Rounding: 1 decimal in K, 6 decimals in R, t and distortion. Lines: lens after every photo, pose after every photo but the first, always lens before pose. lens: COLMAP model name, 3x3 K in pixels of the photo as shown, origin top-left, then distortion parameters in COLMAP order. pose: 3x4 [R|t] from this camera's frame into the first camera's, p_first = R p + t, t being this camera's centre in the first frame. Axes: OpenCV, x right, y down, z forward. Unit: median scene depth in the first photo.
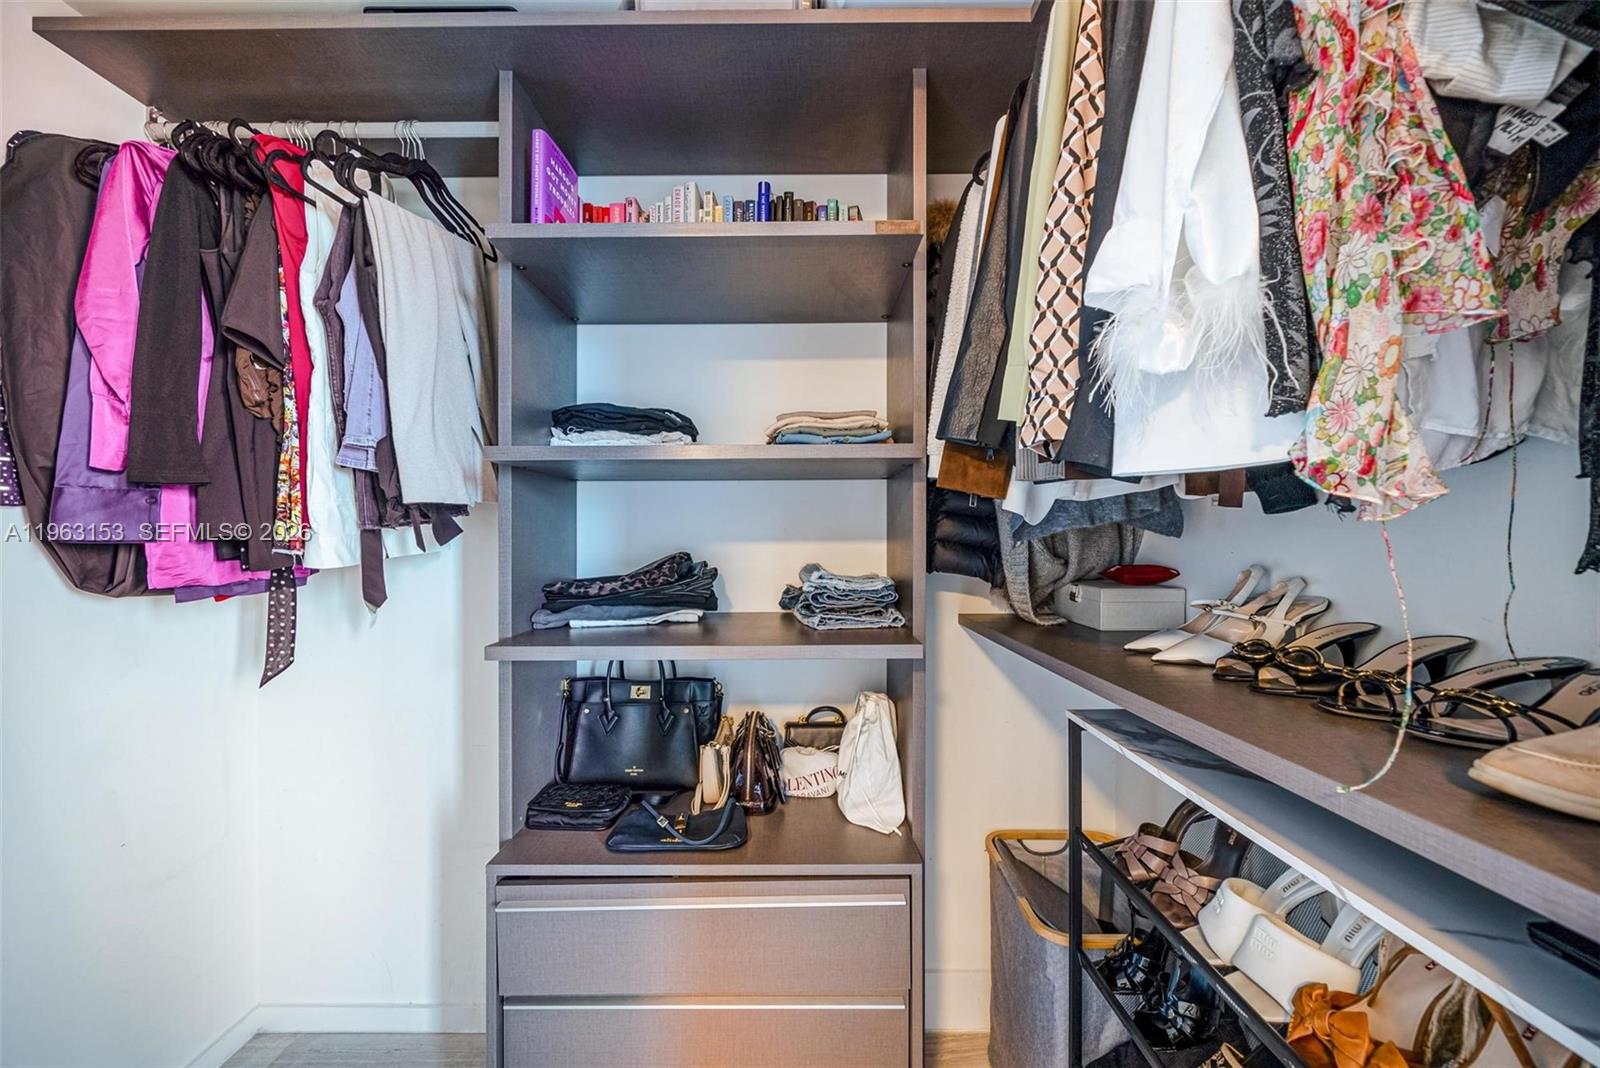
lens RADIAL K [[605.4, 0, 798.3], [0, 605.4, 541.7], [0, 0, 1]] dist [0.000359, 0.000014]
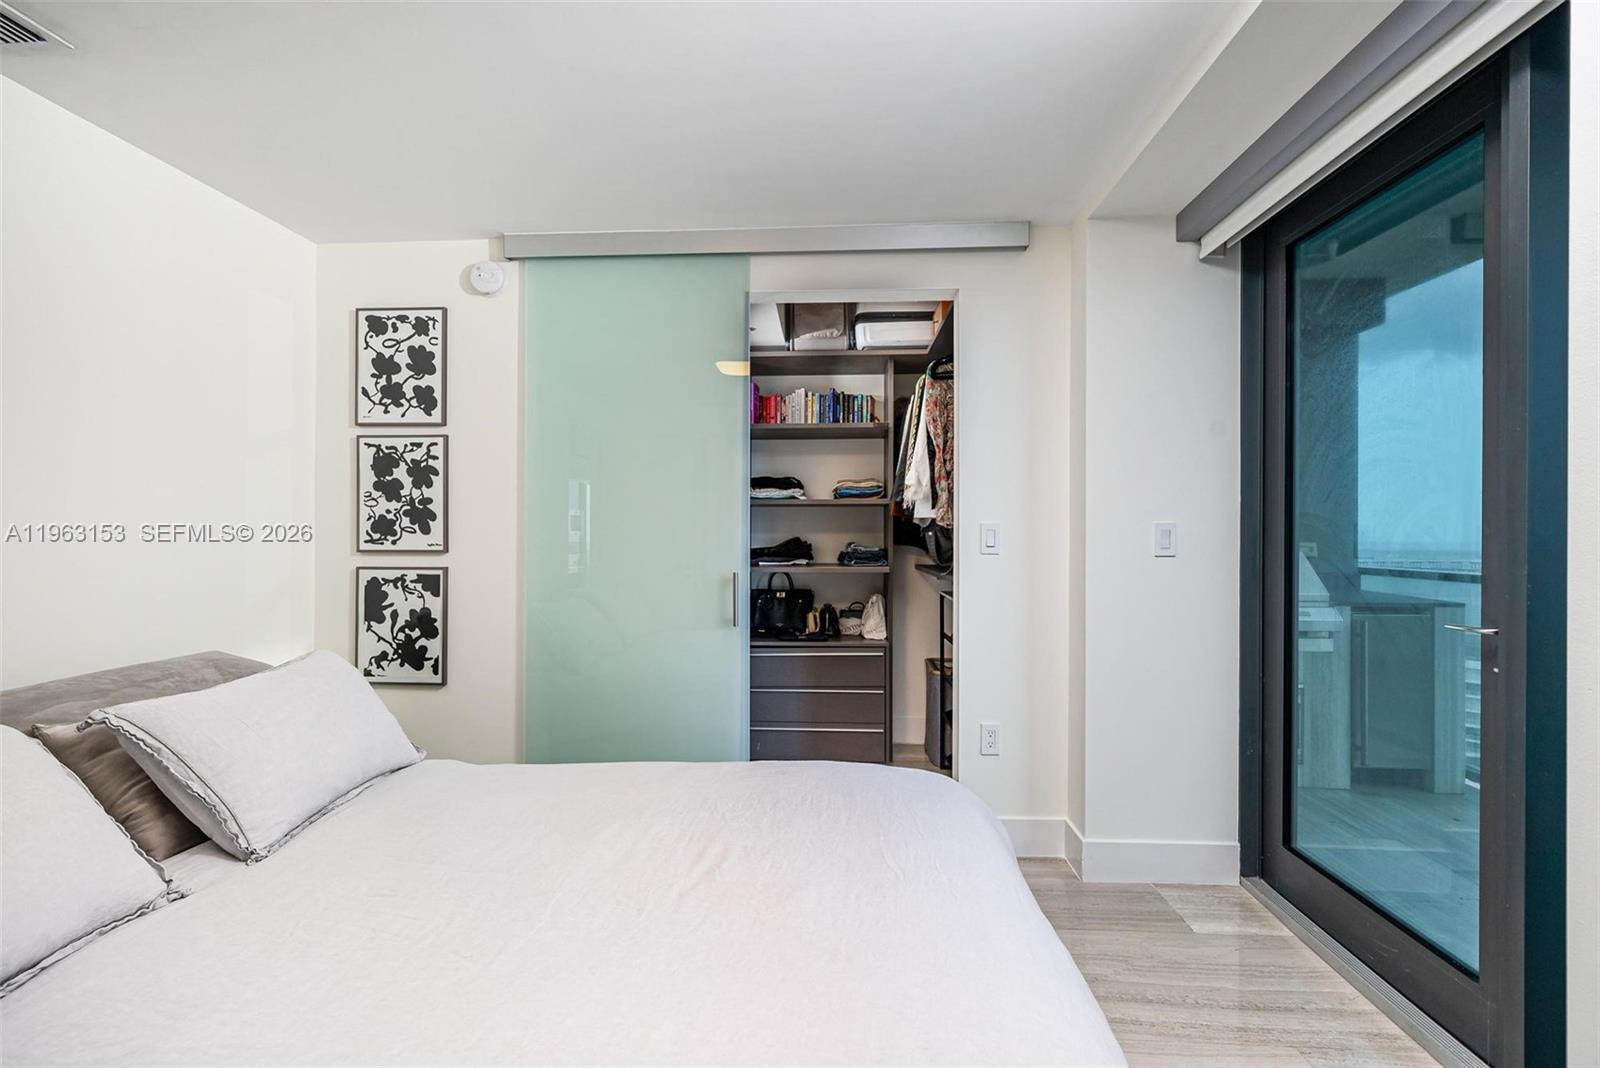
lens RADIAL K [[661.3, 0, 802.2], [0, 661.3, 548.6], [0, 0, 1]] dist [0.000660, -0.000327]
pose [[0.998930, -0.001453, -0.046234, -0.053390], [0.002043, 0.999917, 0.012730, 0.030064], [0.046212, -0.012811, 0.998850, -1.735745]]
